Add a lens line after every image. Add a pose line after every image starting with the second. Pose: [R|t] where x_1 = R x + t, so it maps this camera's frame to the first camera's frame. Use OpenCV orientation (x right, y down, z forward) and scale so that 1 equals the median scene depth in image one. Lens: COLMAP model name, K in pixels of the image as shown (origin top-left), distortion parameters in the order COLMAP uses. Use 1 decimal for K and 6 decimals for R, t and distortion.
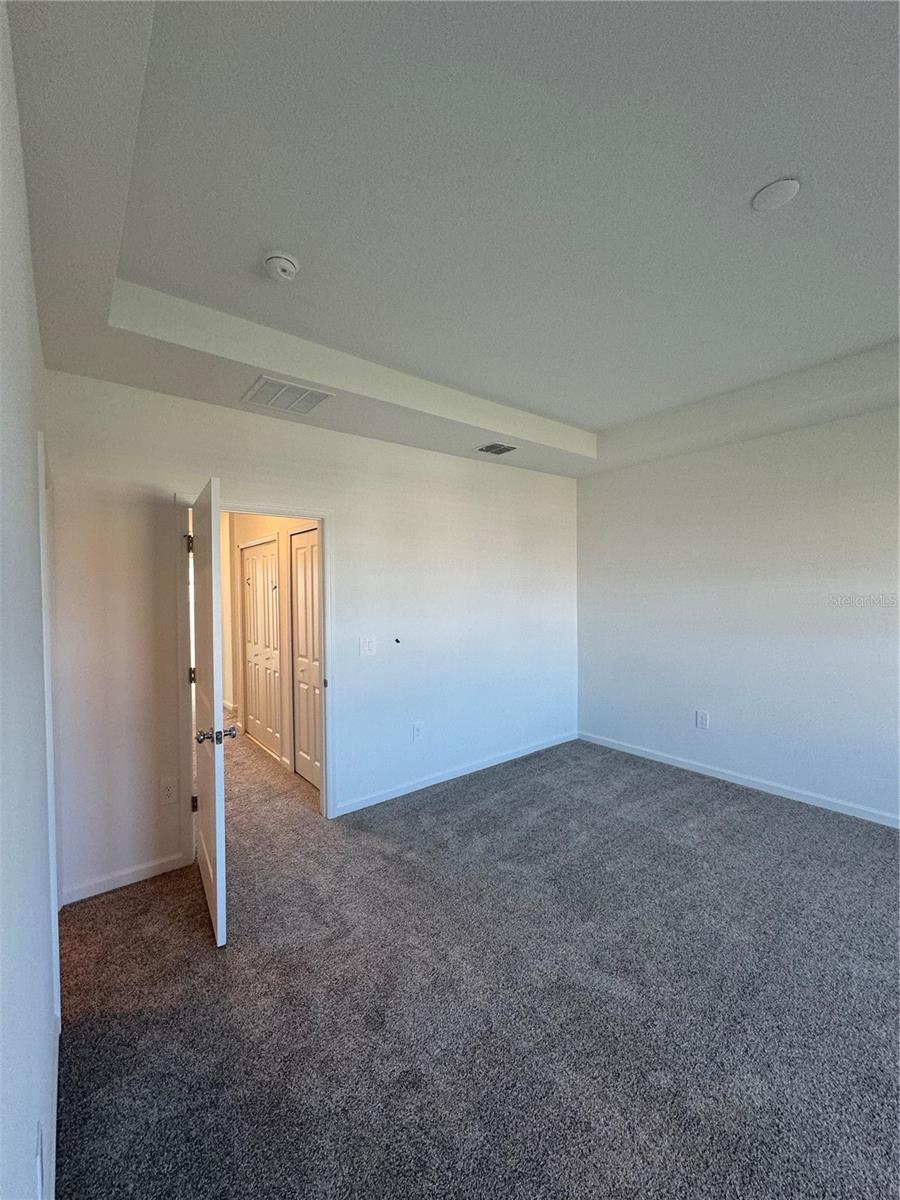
lens RADIAL K [[477.8, 0, 449.2], [0, 477.8, 600.0], [0, 0, 1]] dist [-0.006822, 0.000360]
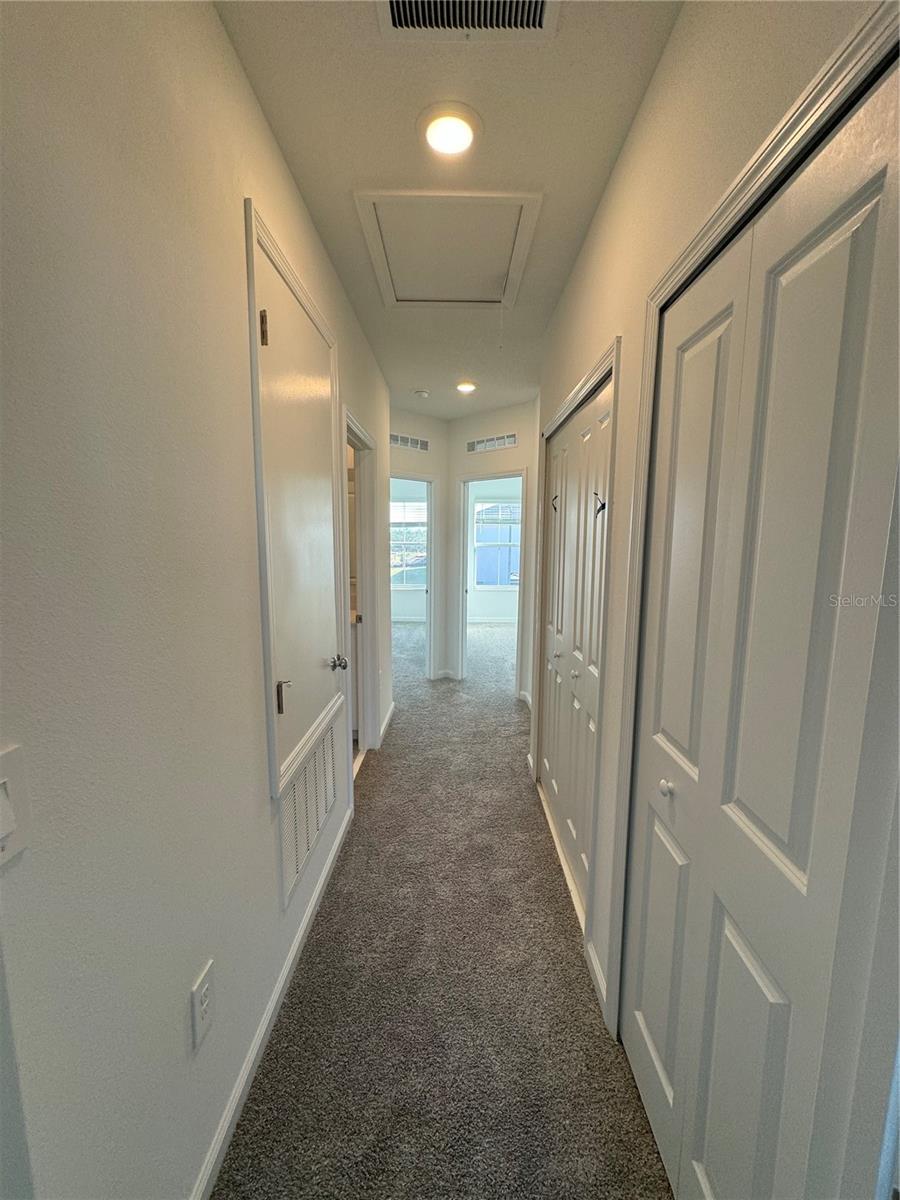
lens RADIAL K [[477.8, 0, 451.2], [0, 477.8, 601.0], [0, 0, 1]] dist [-0.006822, 0.000360]
pose [[0.774360, 0.093335, -0.625824, -0.201725], [-0.027939, 0.993140, 0.113546, 0.009507], [0.632128, -0.070441, 0.771655, 0.593966]]
